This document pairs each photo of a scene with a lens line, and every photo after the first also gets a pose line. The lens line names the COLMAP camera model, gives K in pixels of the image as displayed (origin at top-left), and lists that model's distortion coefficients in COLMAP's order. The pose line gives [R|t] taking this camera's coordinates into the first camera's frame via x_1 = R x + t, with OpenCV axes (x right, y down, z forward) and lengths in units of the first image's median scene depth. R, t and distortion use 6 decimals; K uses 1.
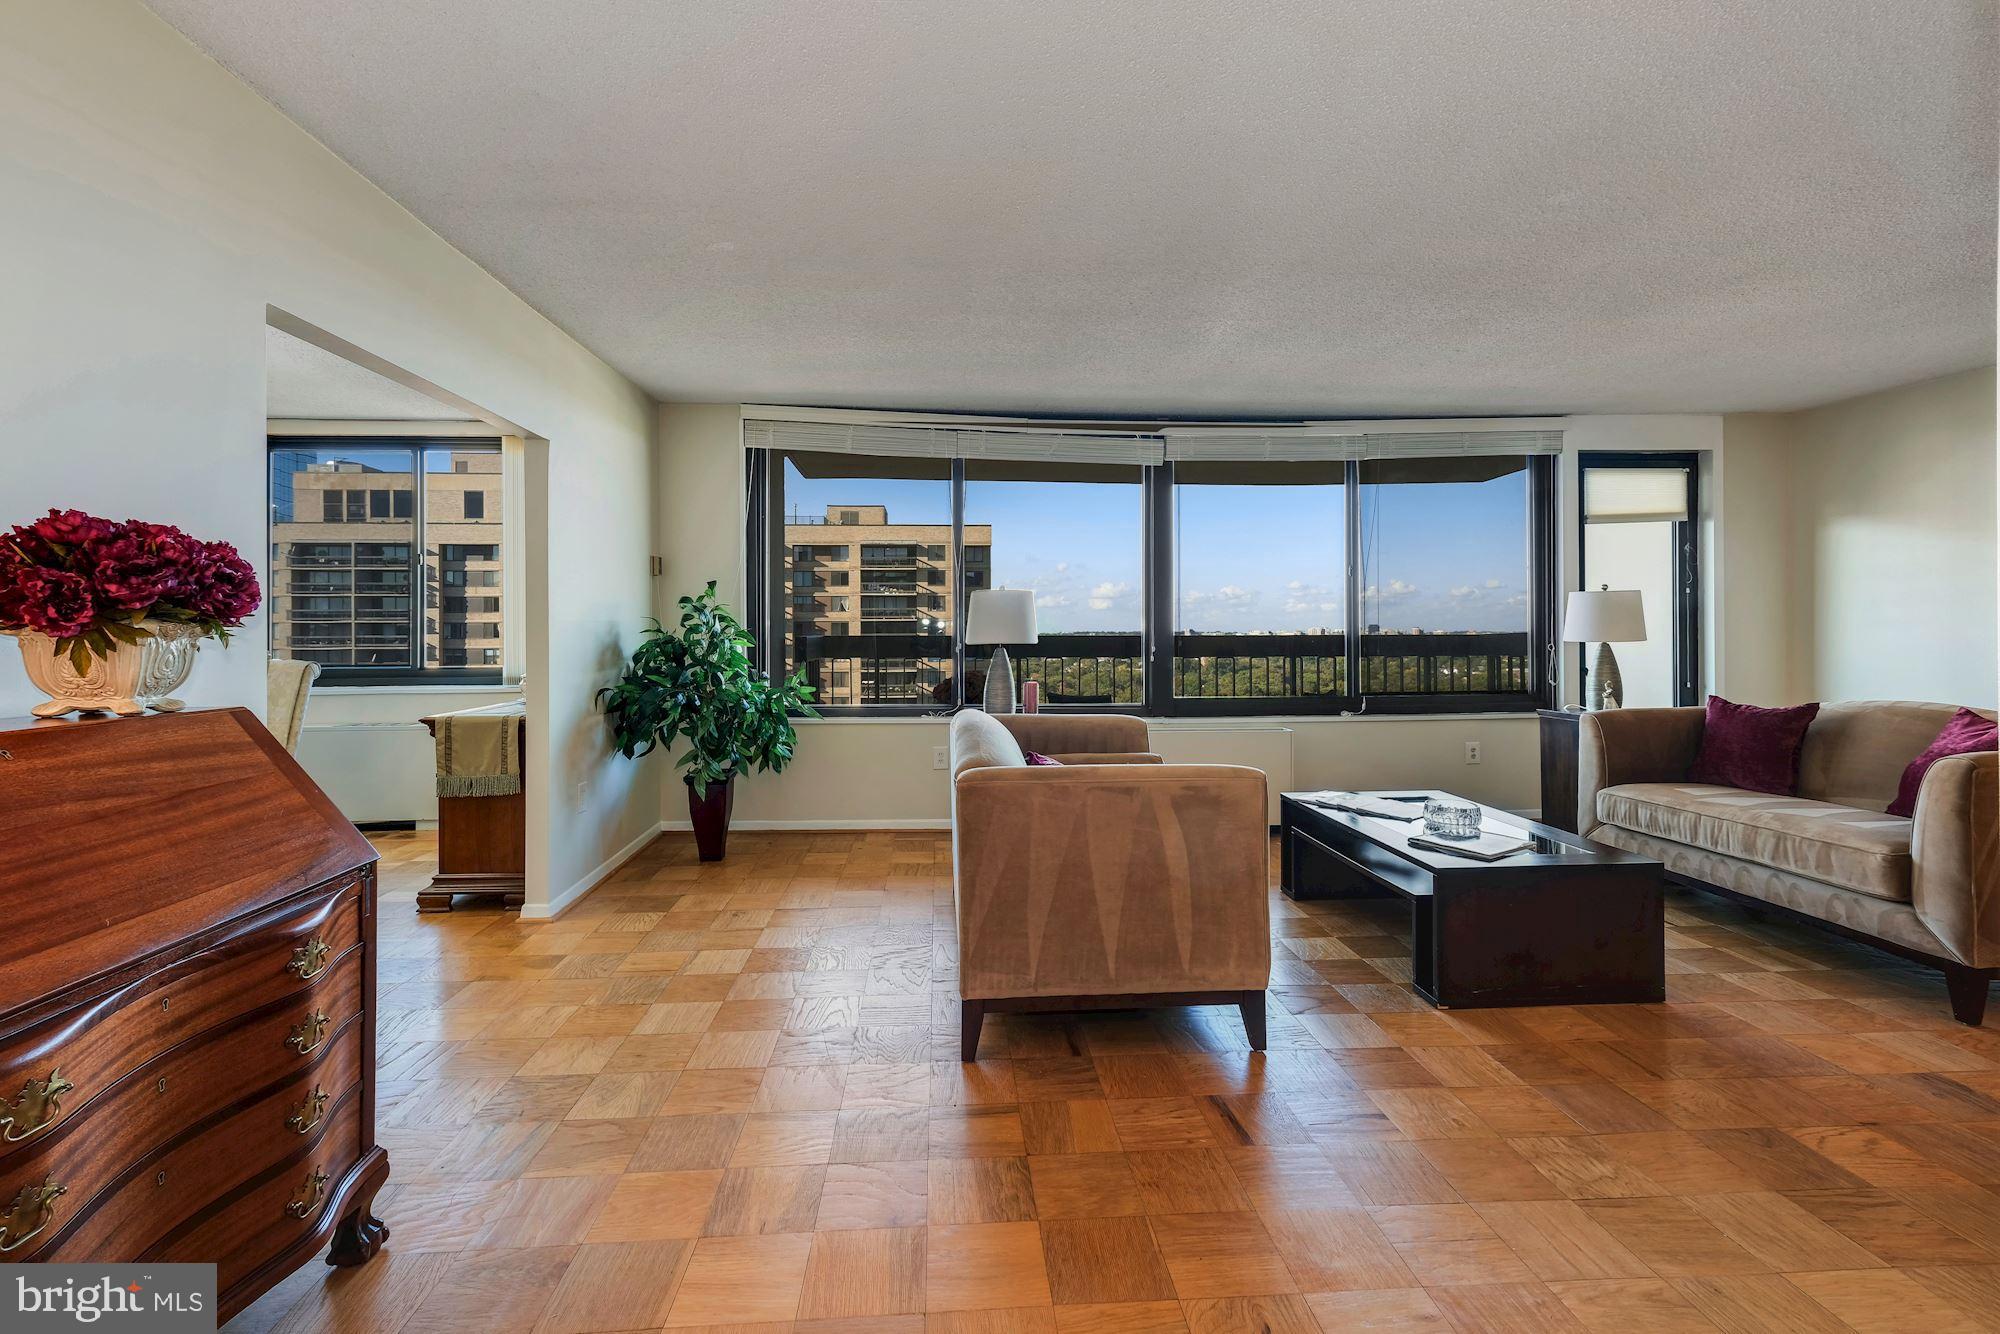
lens RADIAL K [[884.9, 0, 1004.2], [0, 884.9, 611.8], [0, 0, 1]] dist [0.002384, -0.000233]
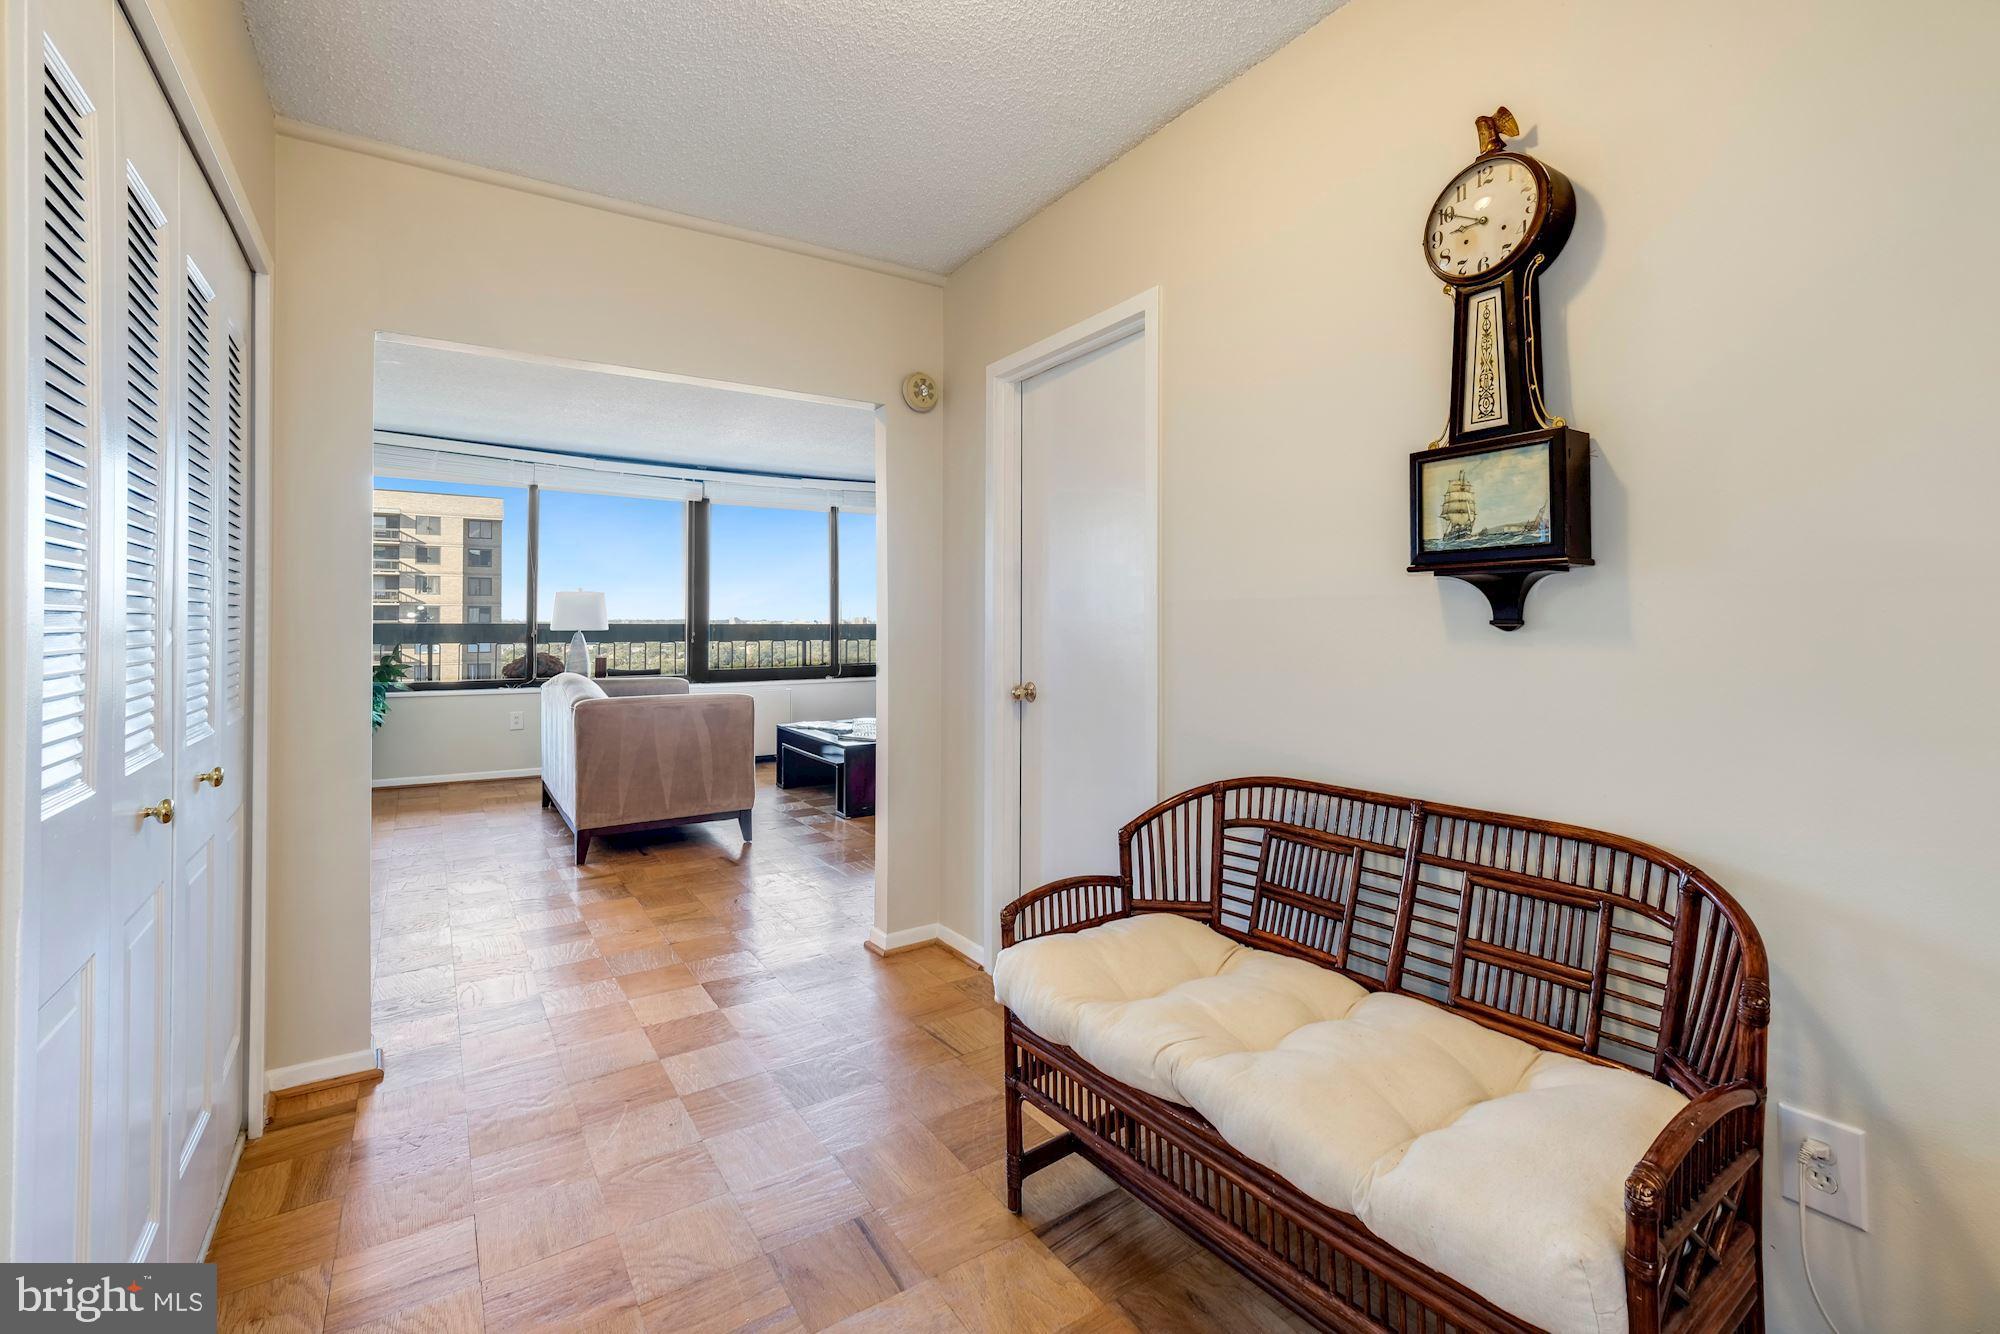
lens RADIAL K [[884.9, 0, 1004.2], [0, 884.9, 611.8], [0, 0, 1]] dist [0.002384, -0.000233]
pose [[0.875645, 0.010743, 0.482836, -0.137436], [-0.016923, 0.999821, 0.008446, -0.023551], [-0.482659, -0.015567, 0.875670, -0.820112]]
